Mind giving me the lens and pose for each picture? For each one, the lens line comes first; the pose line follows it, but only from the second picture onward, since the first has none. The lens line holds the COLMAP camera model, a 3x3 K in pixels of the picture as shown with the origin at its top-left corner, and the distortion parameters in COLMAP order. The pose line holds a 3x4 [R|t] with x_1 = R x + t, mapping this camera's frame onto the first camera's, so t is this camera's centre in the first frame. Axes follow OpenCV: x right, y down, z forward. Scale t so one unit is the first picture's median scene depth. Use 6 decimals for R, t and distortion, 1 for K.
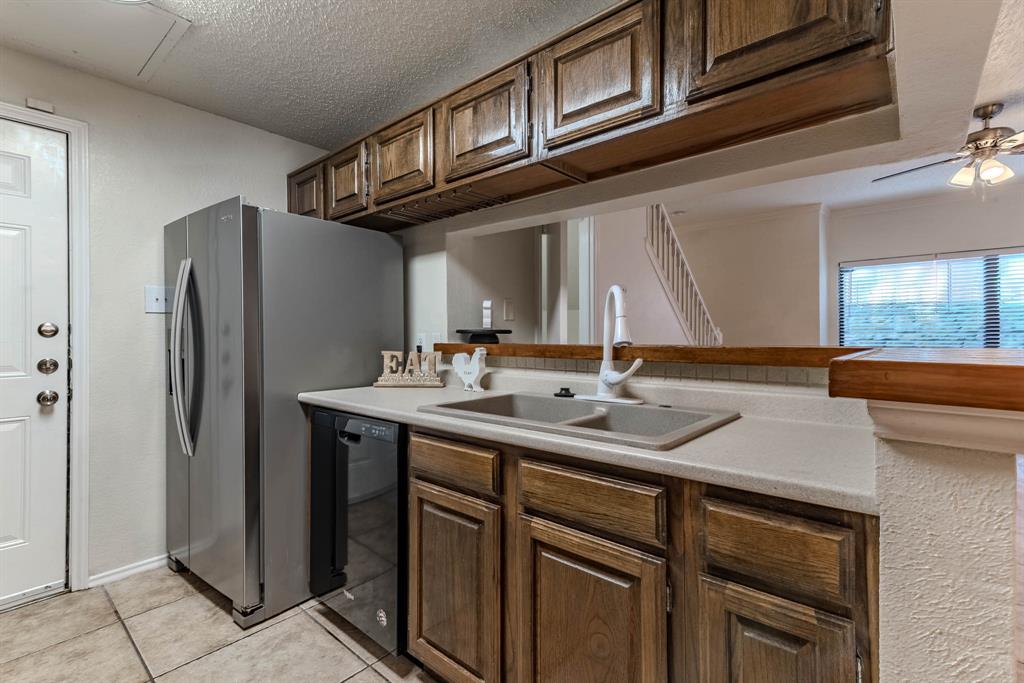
lens RADIAL K [[466.2, 0, 487.9], [0, 466.2, 339.9], [0, 0, 1]] dist [0.011056, 0.000276]
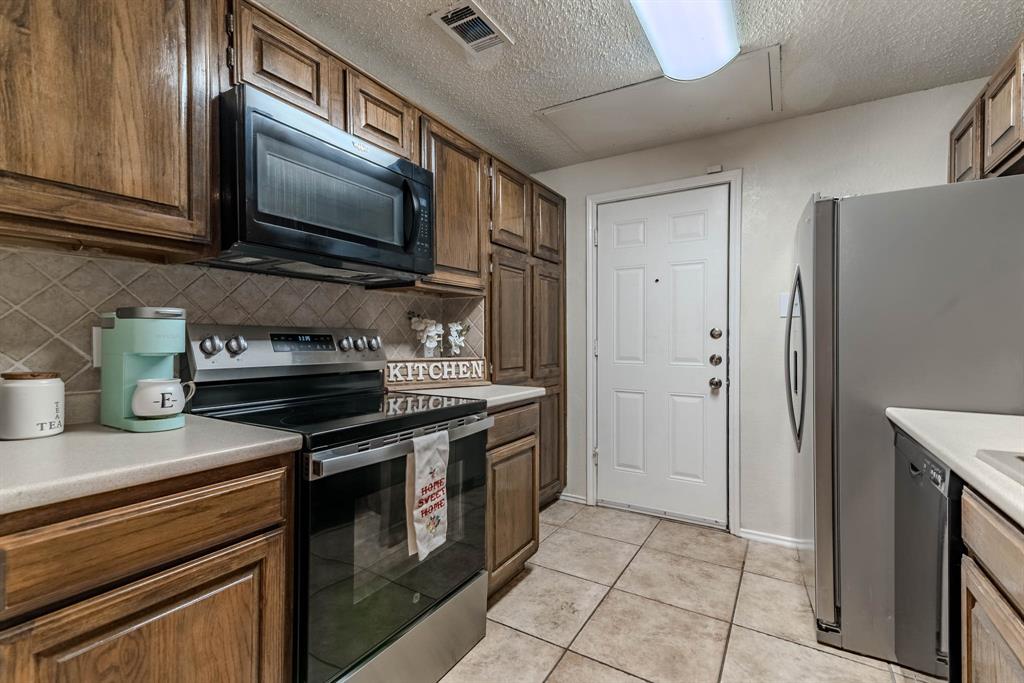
lens RADIAL K [[466.2, 0, 513.0], [0, 466.2, 340.9], [0, 0, 1]] dist [0.011056, 0.000276]
pose [[0.151594, 0.007265, -0.988416, 0.315912], [0.003124, 0.999964, 0.007829, -0.011883], [0.988438, -0.004275, 0.151566, 0.217792]]
